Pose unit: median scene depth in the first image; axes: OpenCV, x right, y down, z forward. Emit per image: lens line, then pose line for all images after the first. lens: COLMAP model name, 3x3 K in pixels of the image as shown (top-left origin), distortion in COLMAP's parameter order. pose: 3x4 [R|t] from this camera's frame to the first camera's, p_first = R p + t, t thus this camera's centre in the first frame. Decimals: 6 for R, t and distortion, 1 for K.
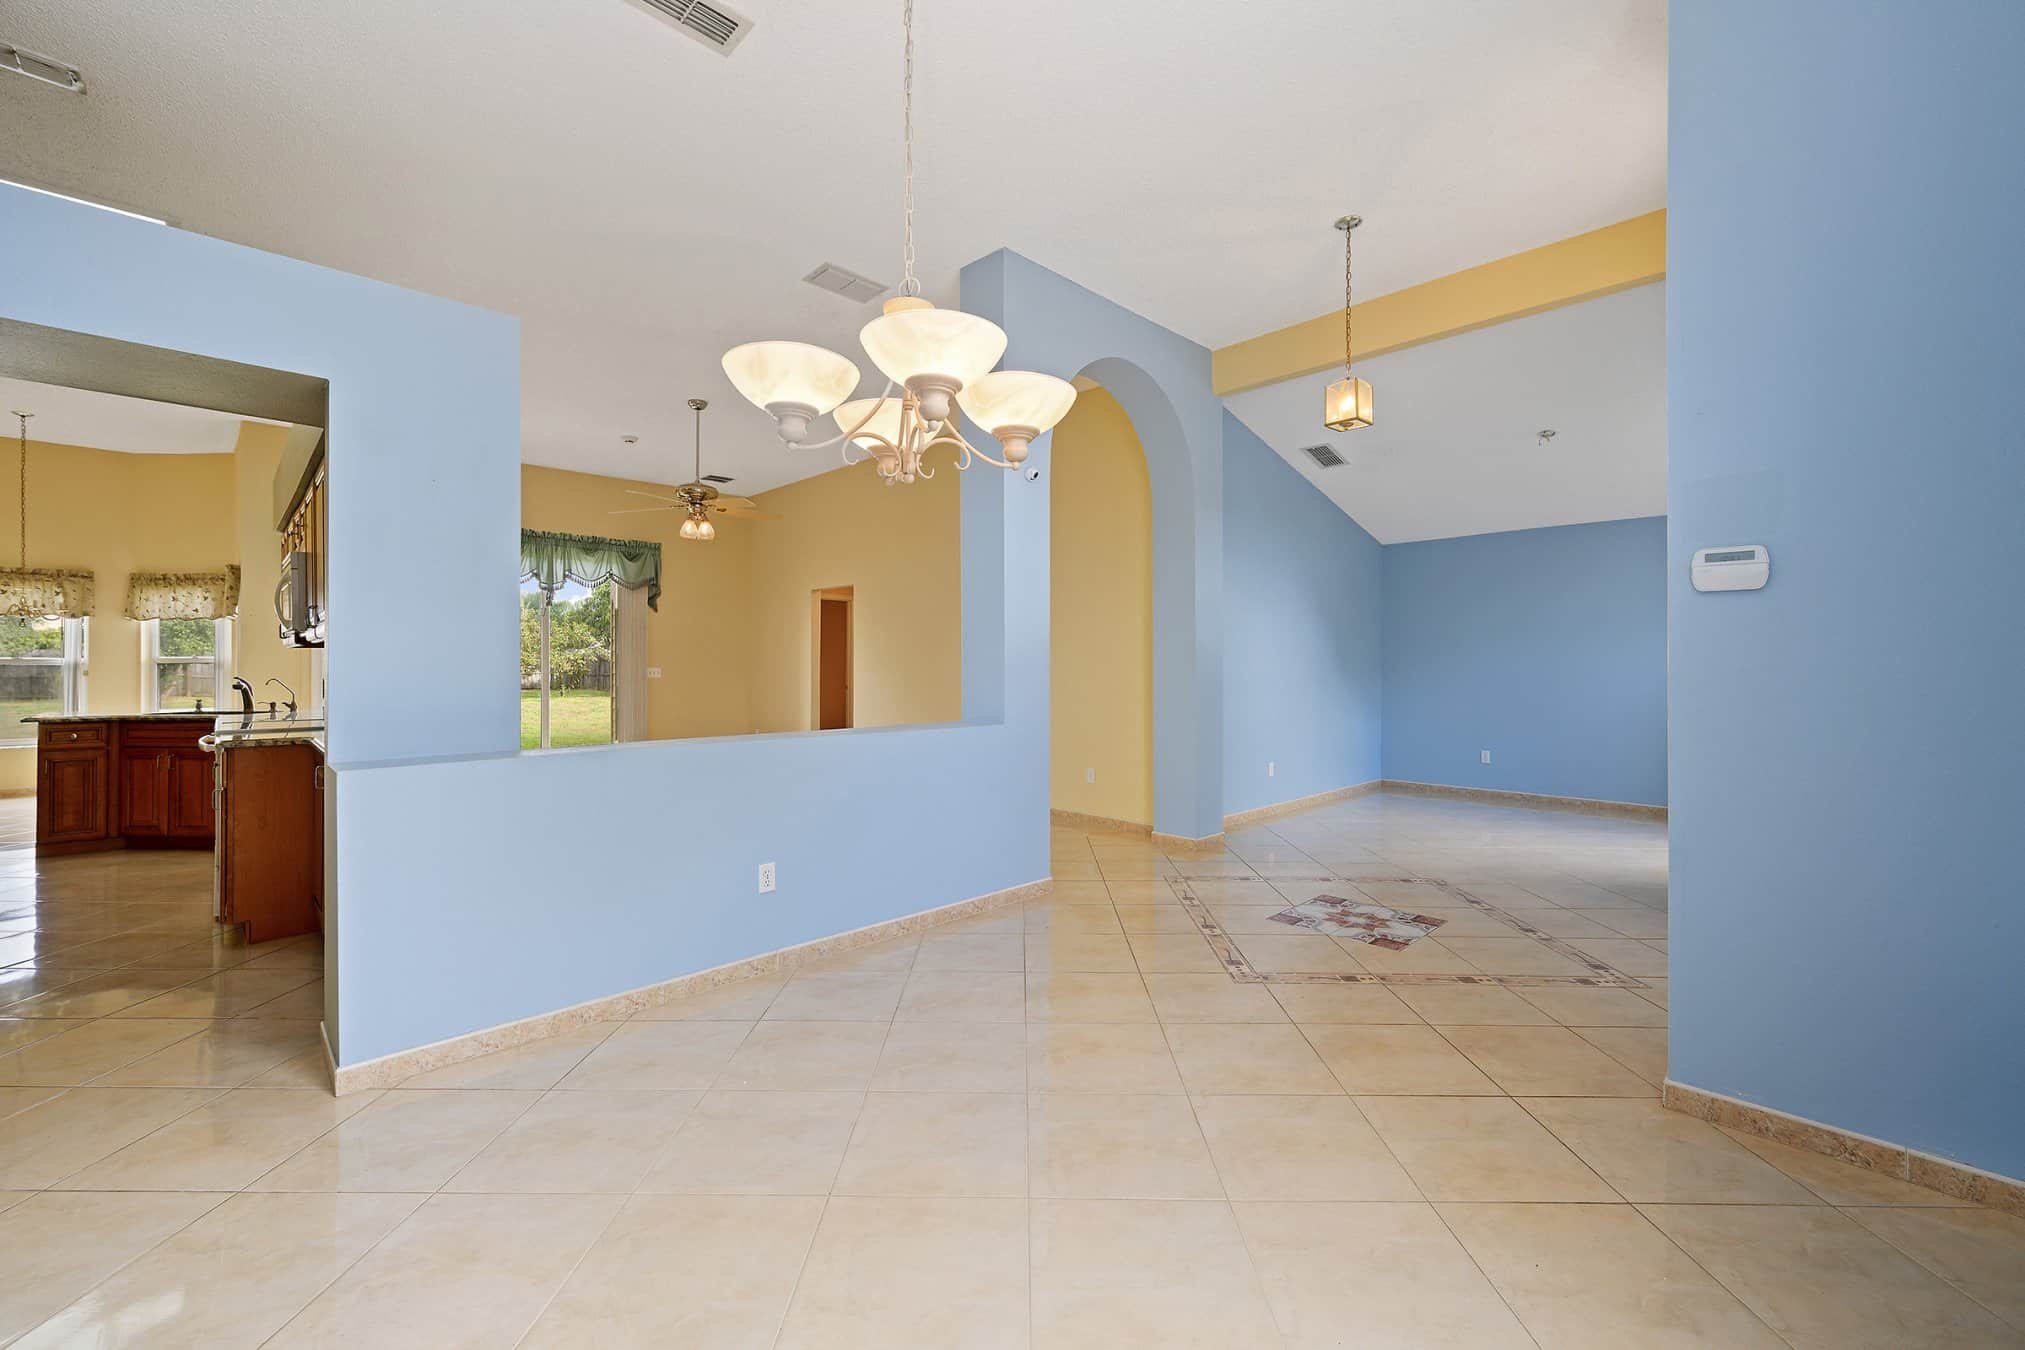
lens RADIAL K [[810.5, 0, 1009.7], [0, 810.5, 658.9], [0, 0, 1]] dist [-0.000516, -0.000081]
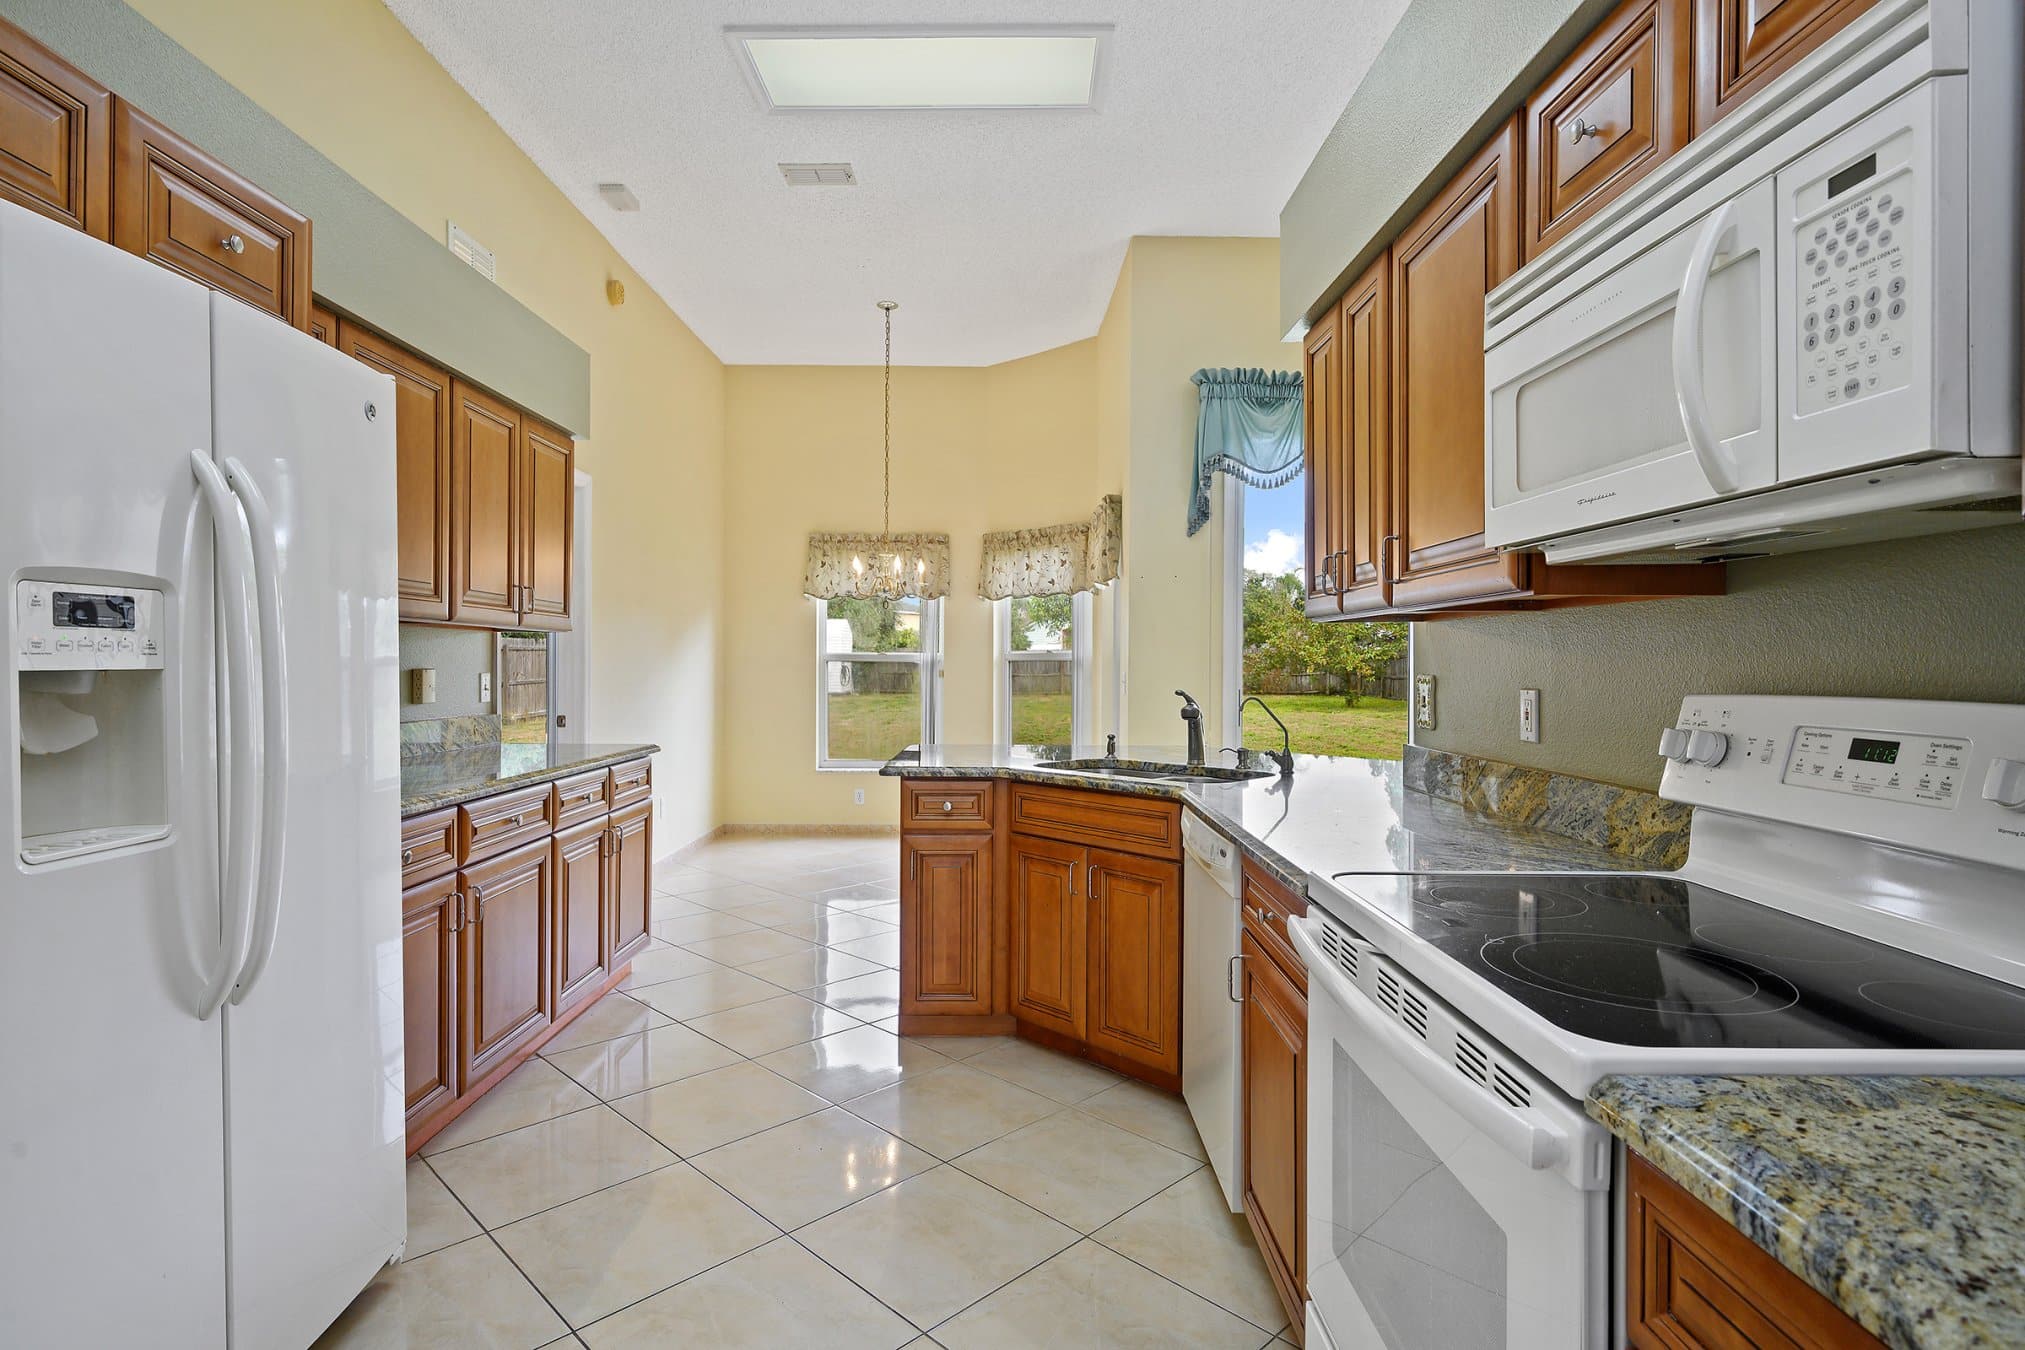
lens RADIAL K [[1049.0, 0, 1012.5], [0, 1049.0, 675.0], [0, 0, 1]] dist [-0.000055, -0.000004]
pose [[0.718444, 0.012428, -0.695474, -0.467908], [-0.000403, 0.999848, 0.017450, 0.002435], [0.695585, -0.012256, 0.718339, 0.389563]]
